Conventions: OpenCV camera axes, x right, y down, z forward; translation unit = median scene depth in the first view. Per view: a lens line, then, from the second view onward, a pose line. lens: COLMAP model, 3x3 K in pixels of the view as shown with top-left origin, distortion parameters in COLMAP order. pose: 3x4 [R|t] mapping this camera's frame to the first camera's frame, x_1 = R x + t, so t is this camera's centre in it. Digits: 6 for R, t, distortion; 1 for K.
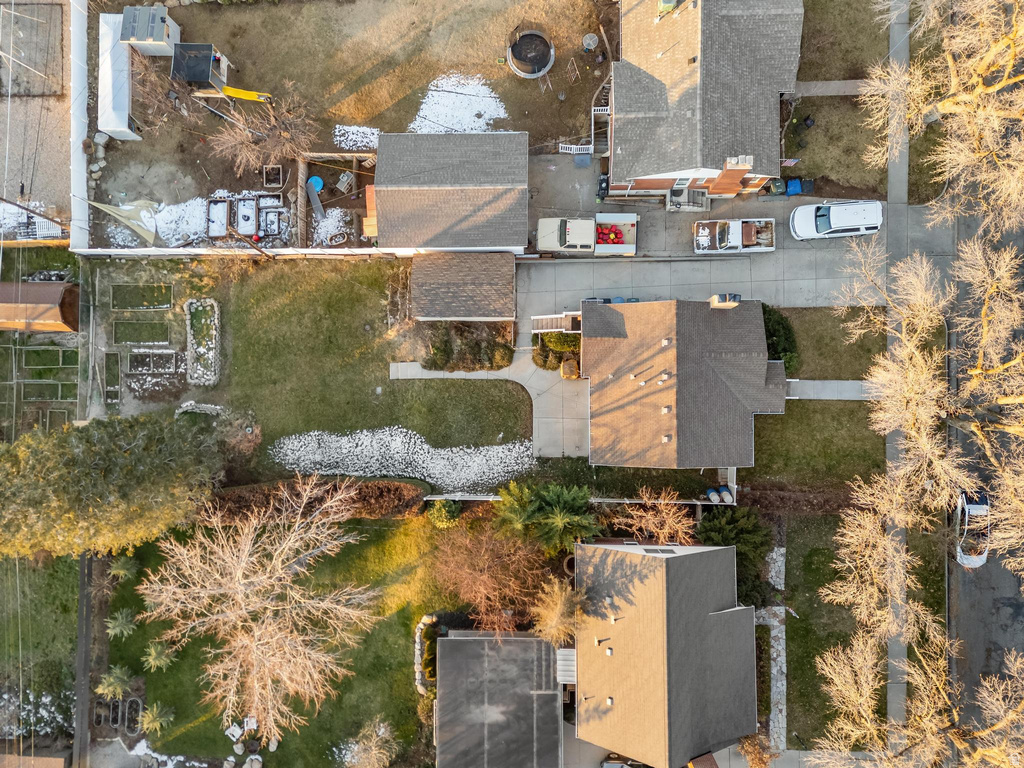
lens RADIAL K [[733.9, 0, 512.0], [0, 733.9, 384.0], [0, 0, 1]] dist [0.005532, -0.000013]
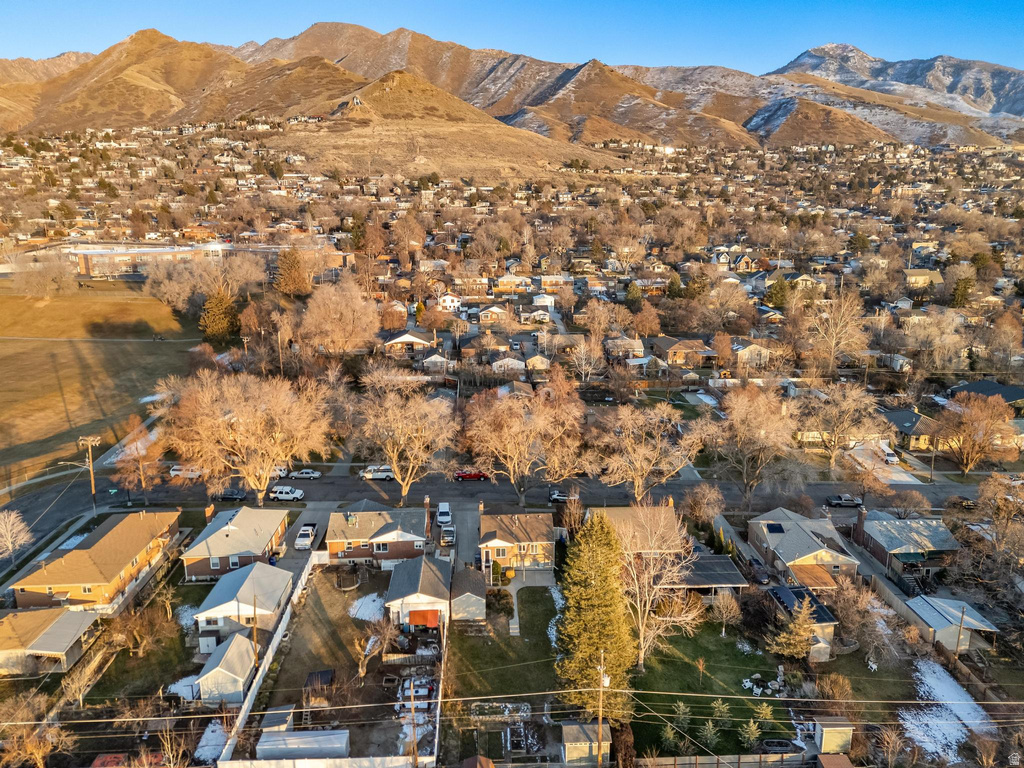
lens RADIAL K [[733.9, 0, 512.0], [0, 733.9, 384.0], [0, 0, 1]] dist [0.005532, -0.000013]
pose [[-0.045648, -0.209186, 0.976810, -1.790192], [0.998405, 0.022966, 0.051575, -0.131671], [-0.033222, 0.977606, 0.207804, 0.076770]]
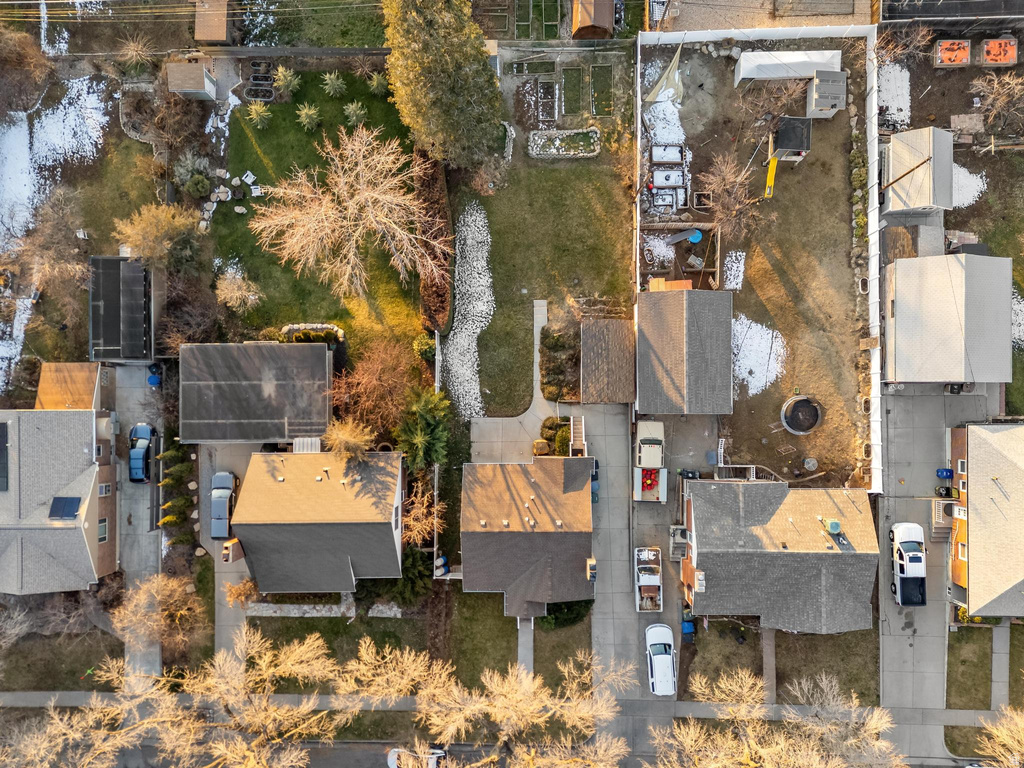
lens RADIAL K [[715.1, 0, 520.6], [0, 715.1, 413.8], [0, 0, 1]] dist [-0.002263, 0.000941]
pose [[0.005356, 0.999112, 0.041799, -0.028678], [-0.998466, 0.003040, 0.055283, -0.052332], [0.055107, -0.042031, 0.997595, -0.203854]]
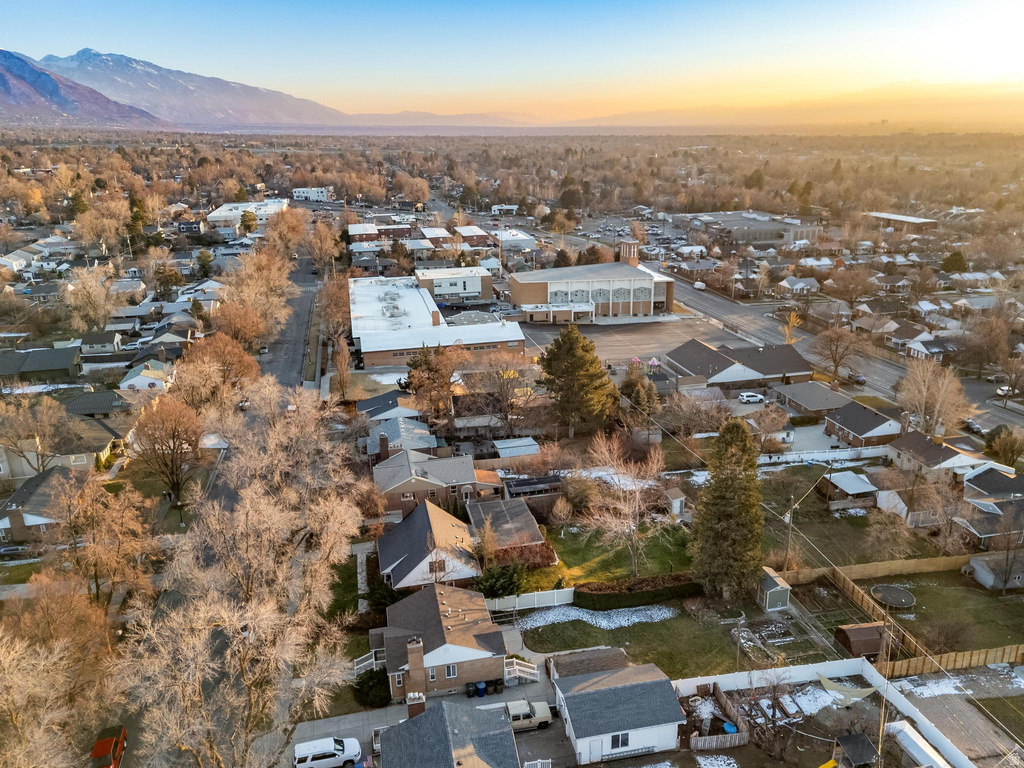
lens RADIAL K [[733.9, 0, 512.0], [0, 733.9, 384.0], [0, 0, 1]] dist [0.005532, -0.000013]
pose [[-0.976375, 0.114594, -0.183195, 0.278465], [-0.208434, -0.275869, 0.938324, -1.276160], [0.056988, 0.954340, 0.293237, 0.033579]]
